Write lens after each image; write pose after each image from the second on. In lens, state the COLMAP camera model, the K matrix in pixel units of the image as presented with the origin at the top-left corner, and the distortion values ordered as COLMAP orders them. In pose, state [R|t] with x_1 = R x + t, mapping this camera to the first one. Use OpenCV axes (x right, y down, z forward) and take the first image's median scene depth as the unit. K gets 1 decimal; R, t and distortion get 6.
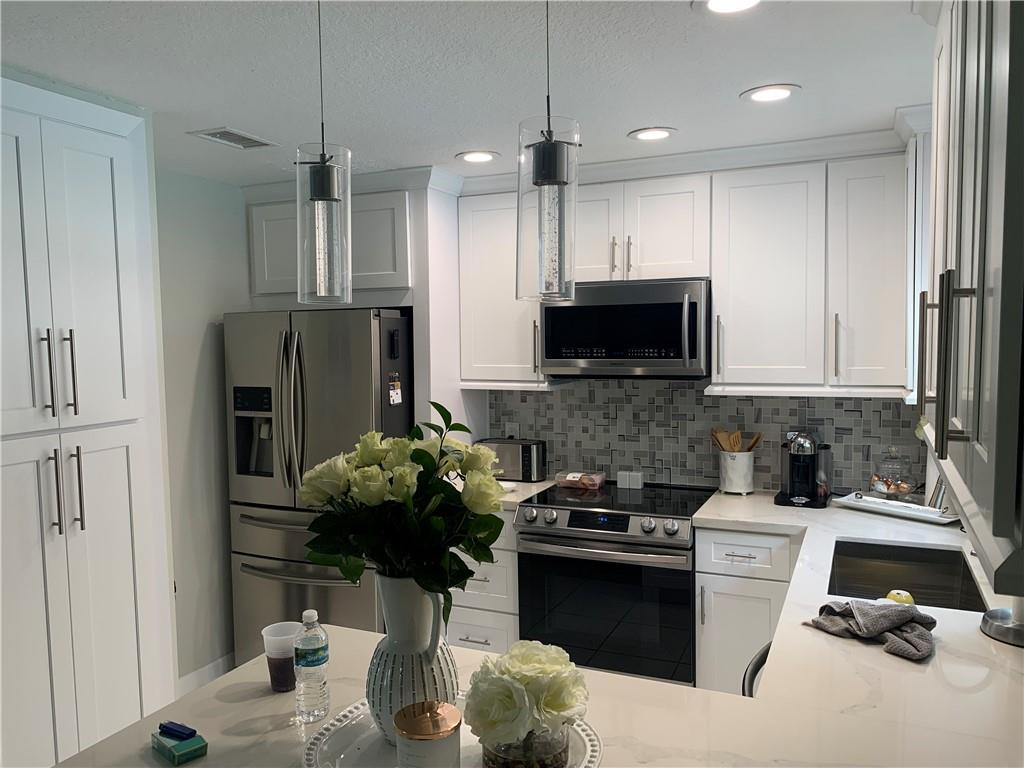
lens RADIAL K [[782.5, 0, 503.1], [0, 782.5, 385.0], [0, 0, 1]] dist [0.037266, -0.042933]
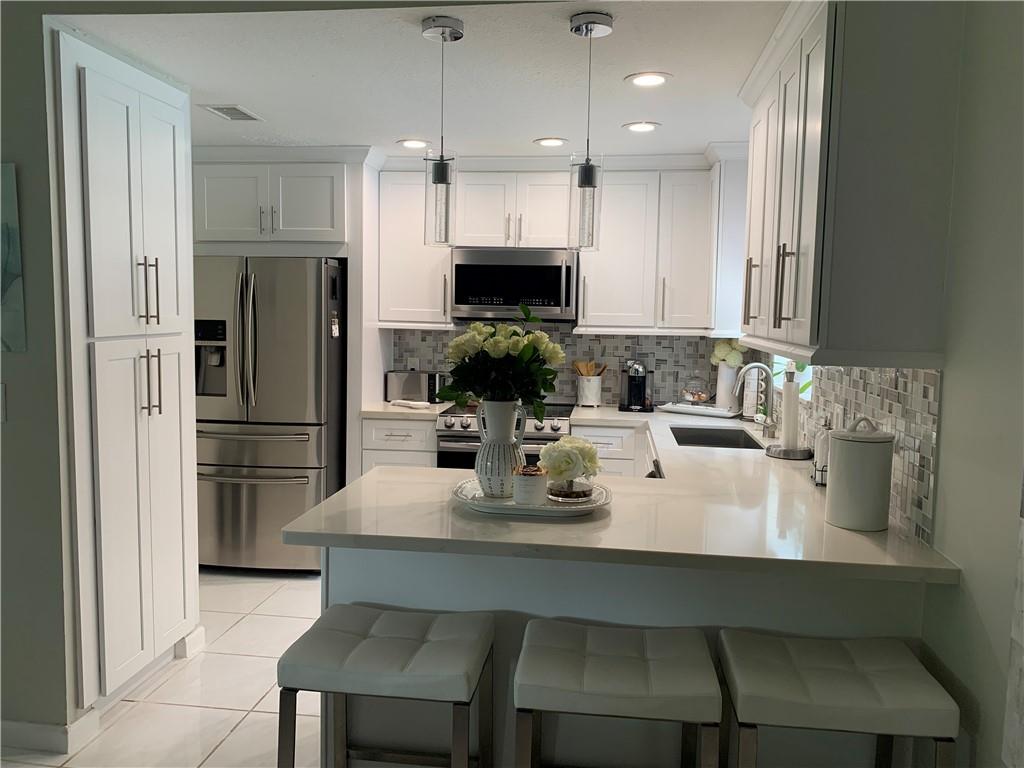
lens RADIAL K [[782.5, 0, 511.3], [0, 782.5, 379.3], [0, 0, 1]] dist [0.037266, -0.042933]
pose [[0.953935, 0.006710, 0.299937, -0.251075], [-0.014957, 0.999570, 0.025211, 0.057852], [-0.299639, -0.028536, 0.953626, -0.274140]]
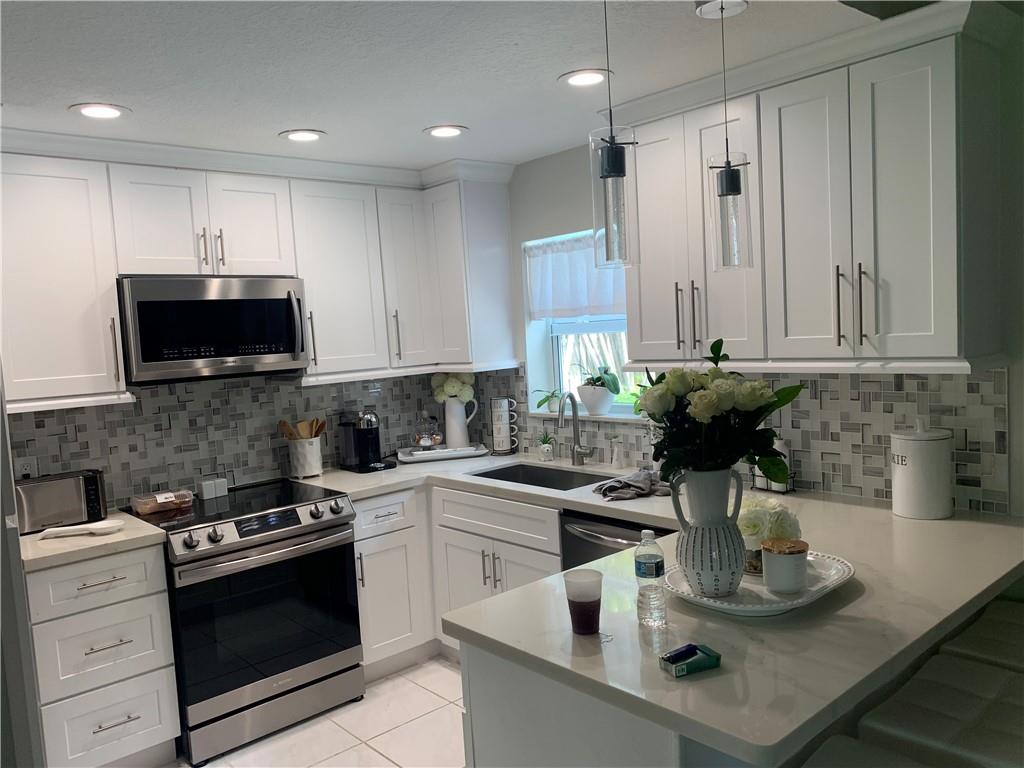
lens RADIAL K [[782.5, 0, 517.7], [0, 782.5, 391.0], [0, 0, 1]] dist [0.037266, -0.042933]
pose [[0.387342, -0.082181, 0.918266, -0.589241], [0.109759, 0.993046, 0.042576, 0.005340], [-0.915379, 0.084296, 0.393669, 0.303301]]
